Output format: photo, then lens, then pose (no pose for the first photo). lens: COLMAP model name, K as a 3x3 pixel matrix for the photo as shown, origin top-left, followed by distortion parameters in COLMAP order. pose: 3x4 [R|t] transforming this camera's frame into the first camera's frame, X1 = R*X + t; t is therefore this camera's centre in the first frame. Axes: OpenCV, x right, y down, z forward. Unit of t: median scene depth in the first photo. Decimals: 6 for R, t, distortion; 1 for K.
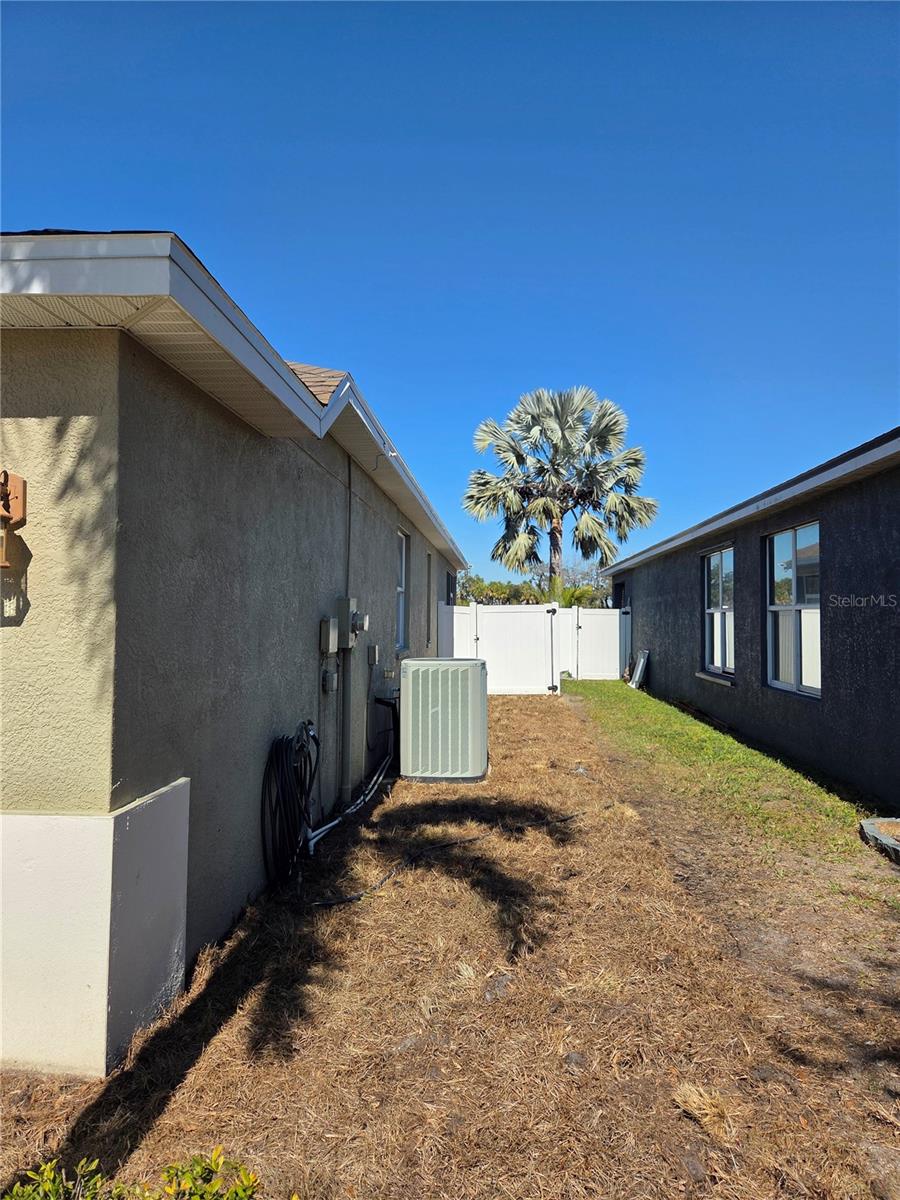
lens RADIAL K [[795.9, 0, 448.0], [0, 795.9, 608.2], [0, 0, 1]] dist [0.074516, -0.058163]
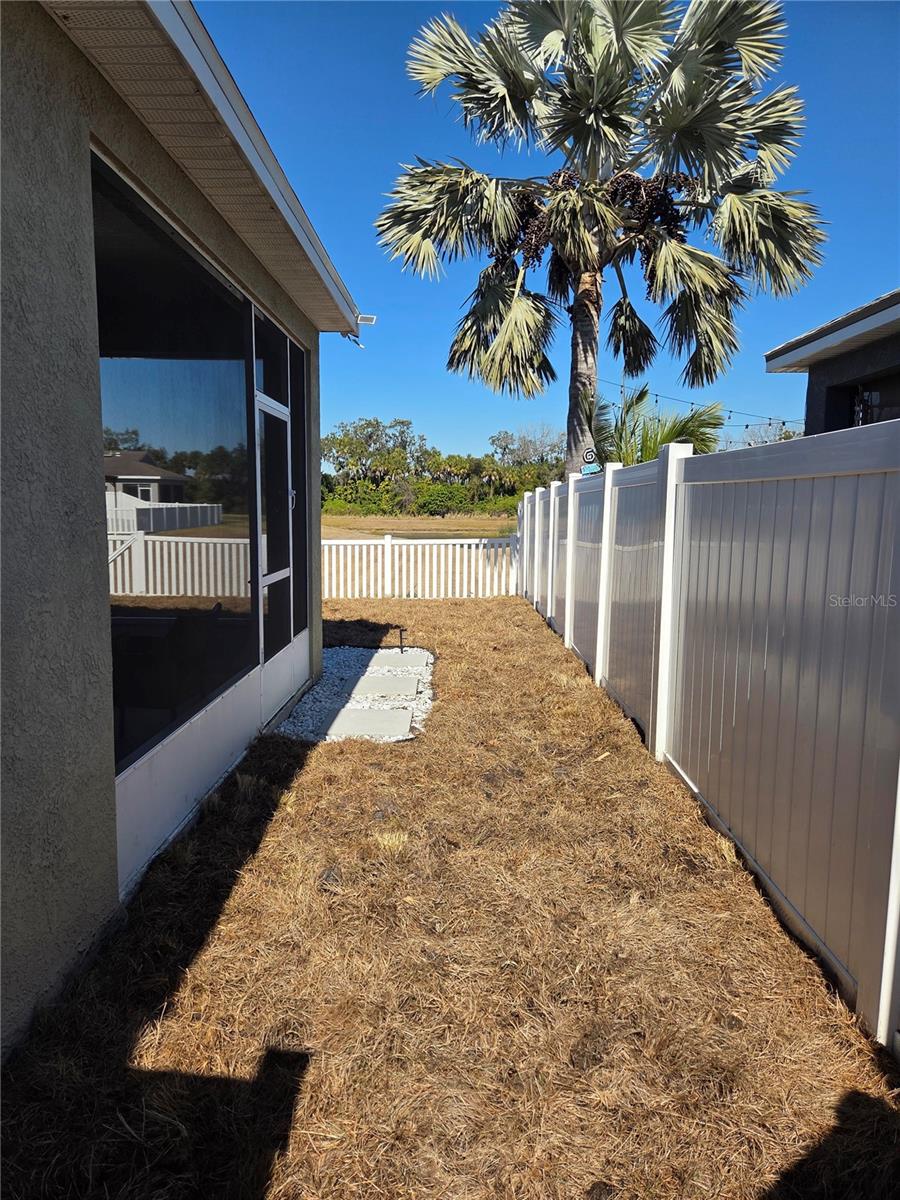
lens RADIAL K [[795.9, 0, 448.0], [0, 795.9, 608.2], [0, 0, 1]] dist [0.074516, -0.058163]
pose [[0.998612, -0.008974, 0.051897, 0.027636], [0.001058, 0.988596, 0.150590, 0.009911], [-0.052656, -0.150326, 0.987233, 0.511753]]
